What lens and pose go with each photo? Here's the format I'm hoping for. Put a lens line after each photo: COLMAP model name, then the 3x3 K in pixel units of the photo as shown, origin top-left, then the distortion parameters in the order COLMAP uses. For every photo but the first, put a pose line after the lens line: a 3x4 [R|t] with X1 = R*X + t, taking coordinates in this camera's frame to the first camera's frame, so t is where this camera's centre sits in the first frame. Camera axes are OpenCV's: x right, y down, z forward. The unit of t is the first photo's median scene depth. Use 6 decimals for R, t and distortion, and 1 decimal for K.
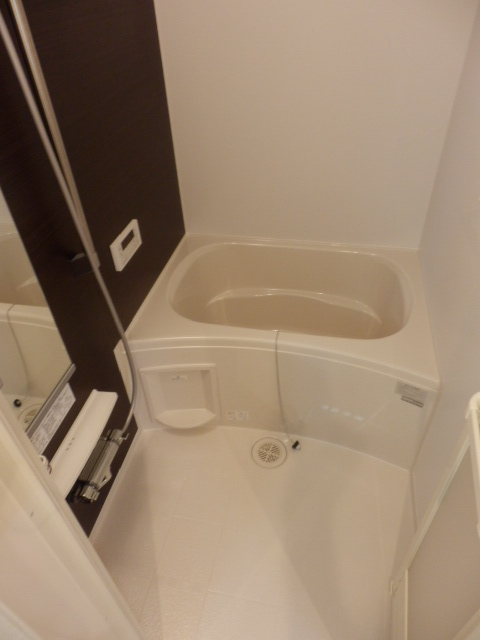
lens RADIAL K [[447.9, 0, 240.0], [0, 447.9, 320.0], [0, 0, 1]] dist [0.003446, -0.005153]
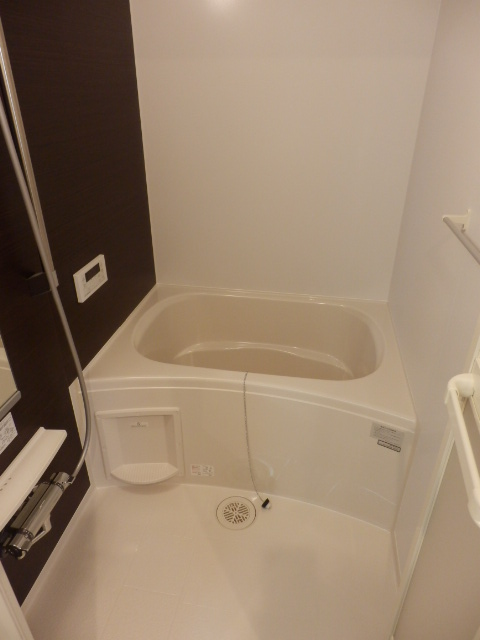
lens RADIAL K [[447.9, 0, 240.0], [0, 447.9, 320.0], [0, 0, 1]] dist [0.003446, -0.005153]
pose [[0.998359, 0.023629, 0.052170, 0.018046], [-0.012943, 0.980443, -0.196377, 0.100806], [-0.055790, 0.195379, 0.979140, 0.047572]]
